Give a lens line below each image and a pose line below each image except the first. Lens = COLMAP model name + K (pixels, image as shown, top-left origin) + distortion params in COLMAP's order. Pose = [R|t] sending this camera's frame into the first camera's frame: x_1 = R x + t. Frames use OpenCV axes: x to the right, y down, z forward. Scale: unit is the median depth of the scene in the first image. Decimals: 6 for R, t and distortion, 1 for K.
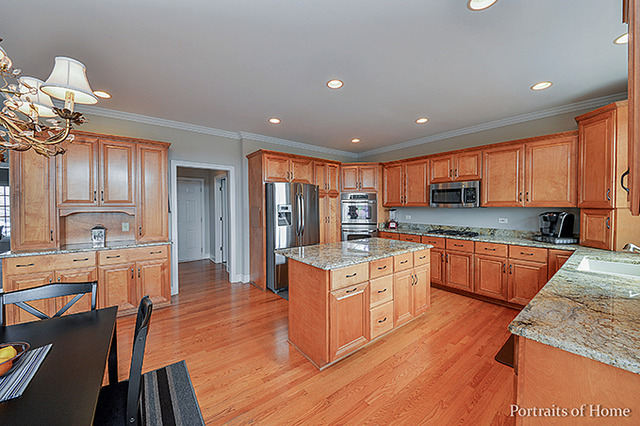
lens RADIAL K [[233.0, 0, 320.0], [0, 233.0, 213.0], [0, 0, 1]] dist [-0.000365, -0.000015]
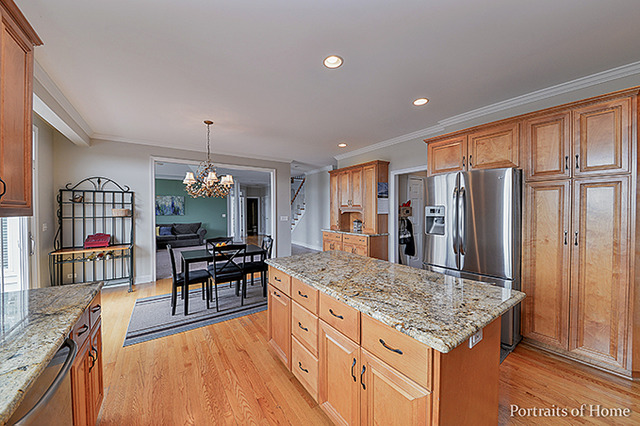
lens RADIAL K [[242.4, 0, 322.3], [0, 242.4, 215.7], [0, 0, 1]] dist [-0.000233, -0.000082]
pose [[-0.065840, 0.029795, -0.997385, 0.958191], [-0.024250, 0.999211, 0.031450, -0.032296], [0.997535, 0.026257, -0.065065, 1.052933]]
